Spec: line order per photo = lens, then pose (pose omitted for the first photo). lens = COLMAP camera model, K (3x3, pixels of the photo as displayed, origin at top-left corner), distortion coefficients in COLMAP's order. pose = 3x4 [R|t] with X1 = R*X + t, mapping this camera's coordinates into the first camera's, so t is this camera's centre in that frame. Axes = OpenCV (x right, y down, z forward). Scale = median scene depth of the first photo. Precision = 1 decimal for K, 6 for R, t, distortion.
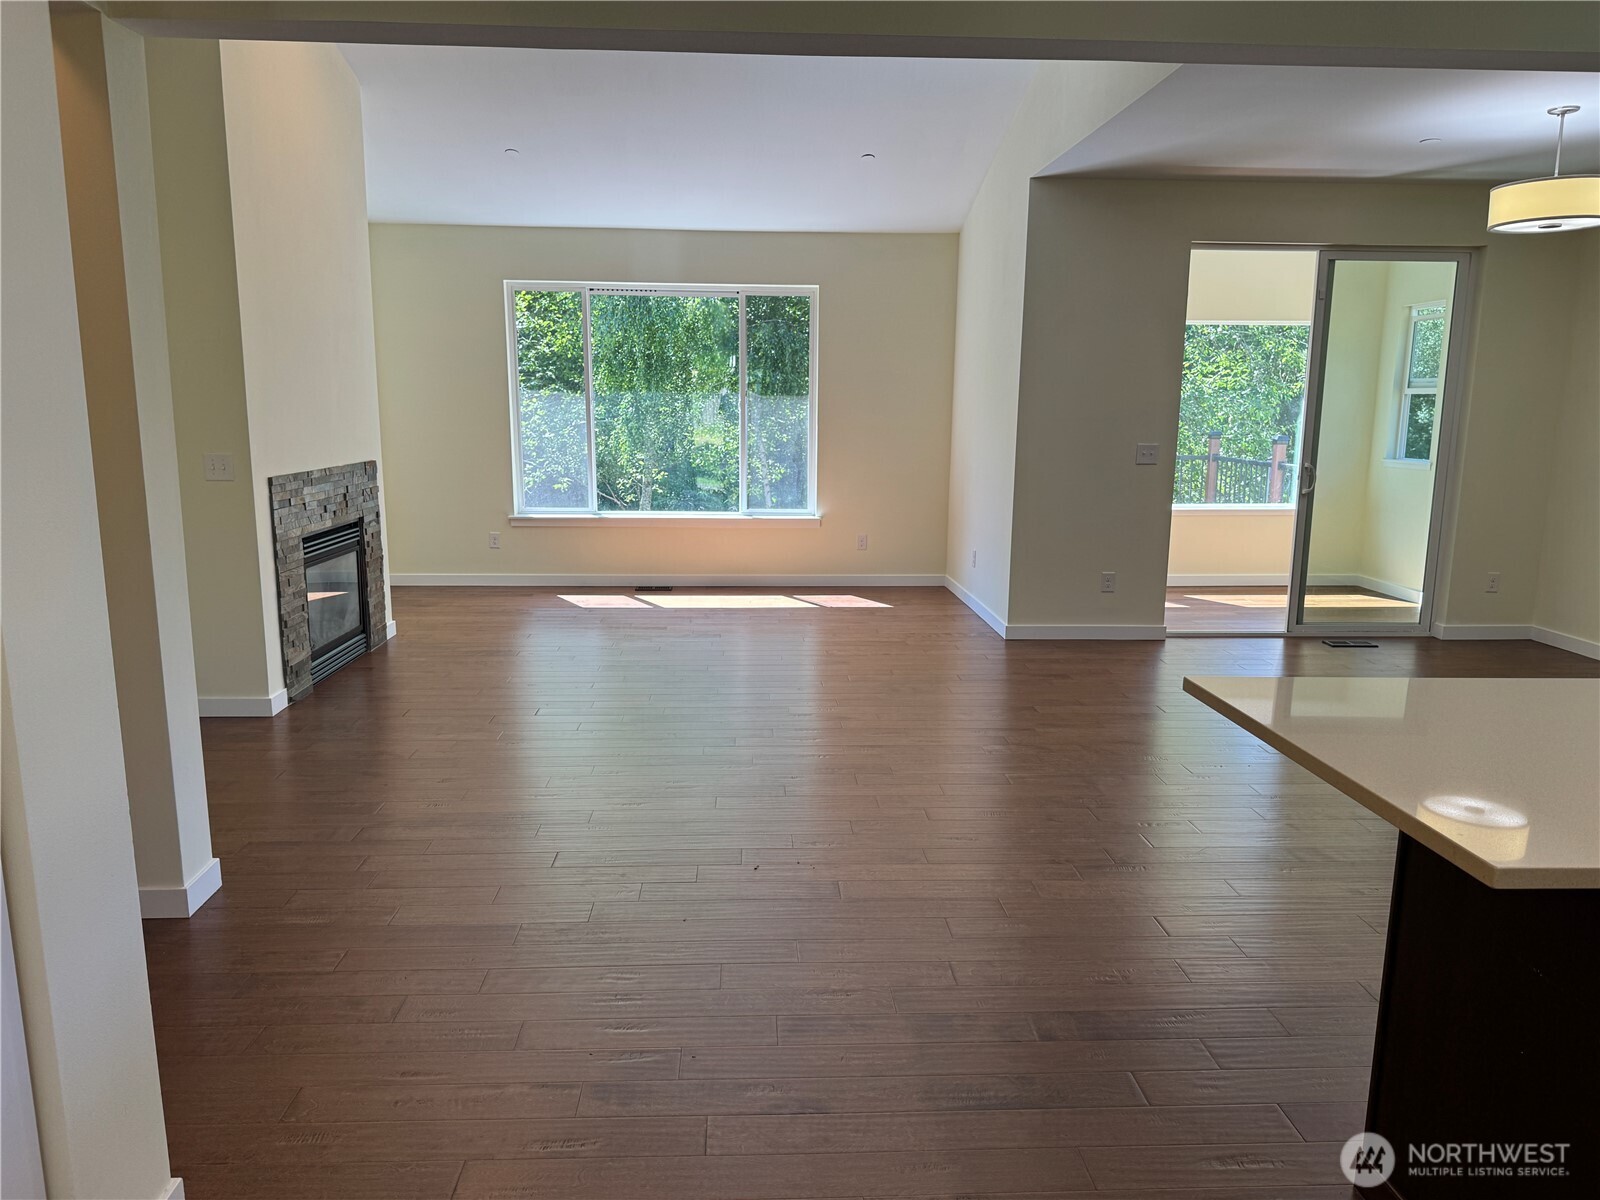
lens RADIAL K [[1141.9, 0, 797.4], [0, 1141.9, 607.7], [0, 0, 1]] dist [0.045335, -0.042315]
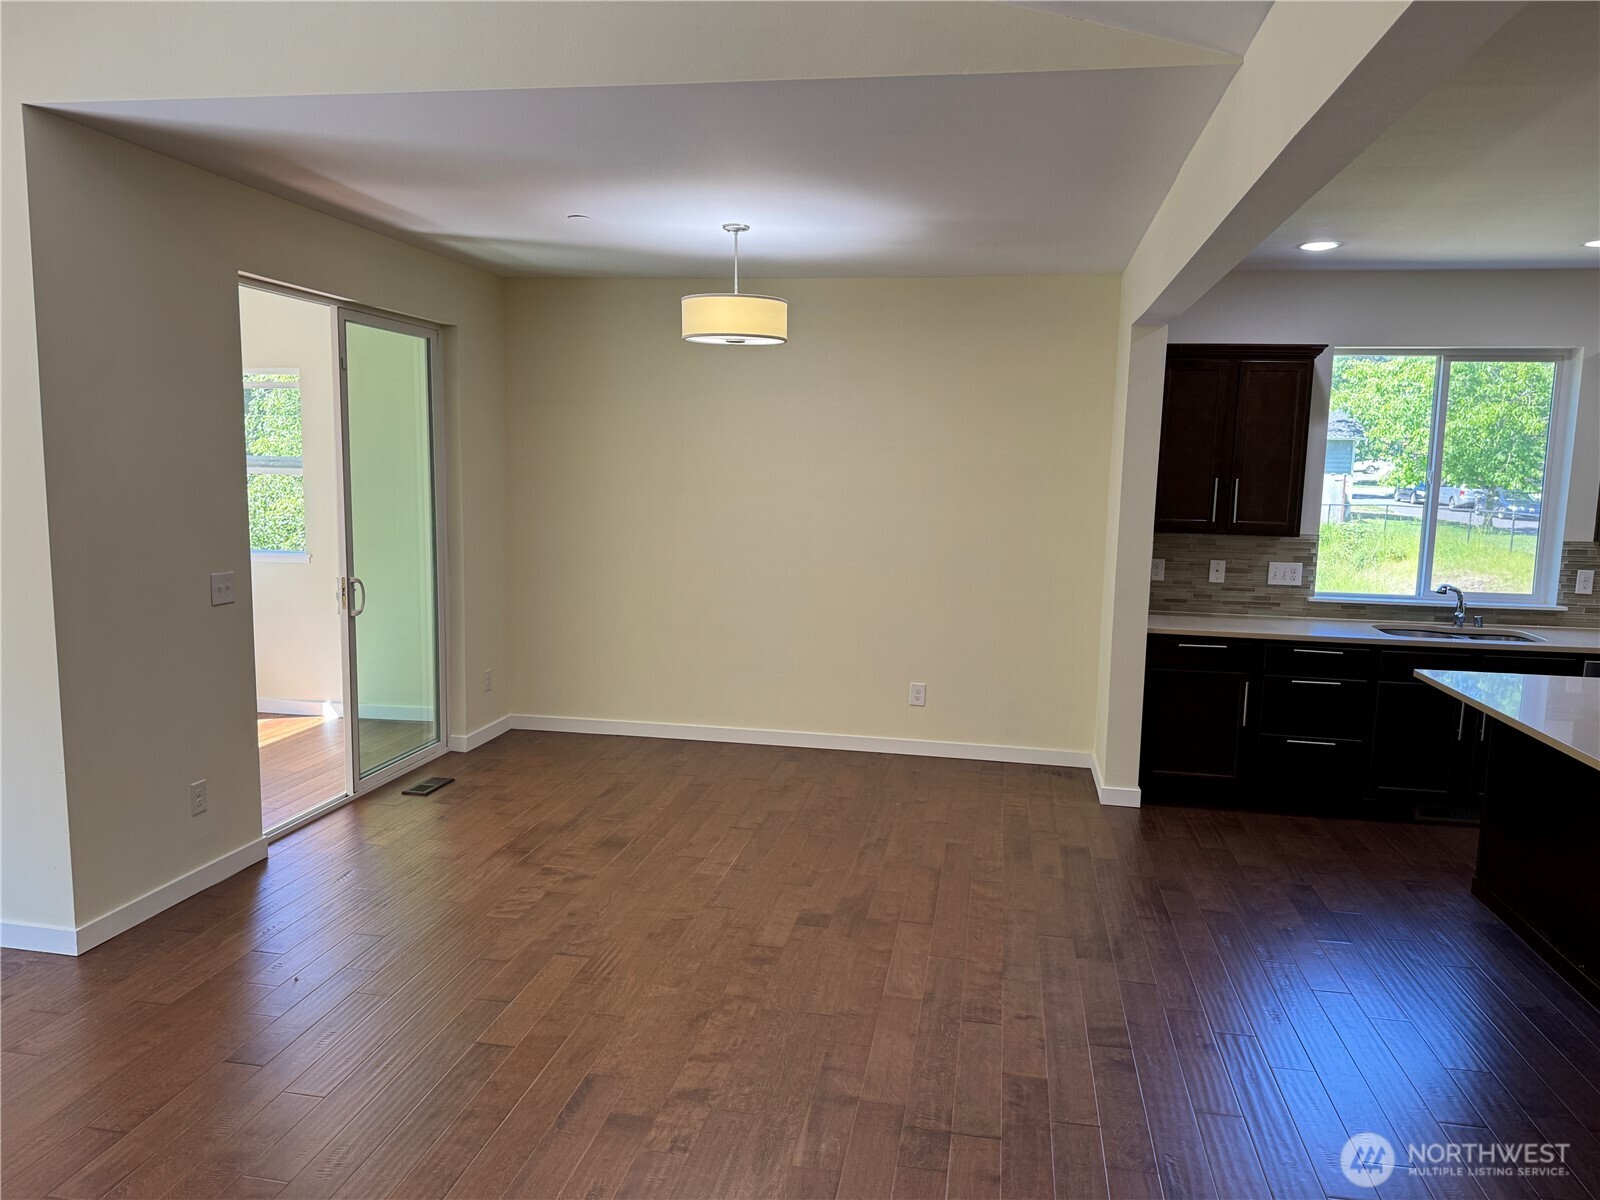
lens RADIAL K [[1128.5, 0, 800.9], [0, 1128.5, 610.6], [0, 0, 1]] dist [0.062322, -0.093088]
pose [[0.228161, -0.131239, 0.964738, -0.233476], [0.154540, 0.983193, 0.097201, -0.129108], [-0.961280, 0.126913, 0.244608, 0.515104]]
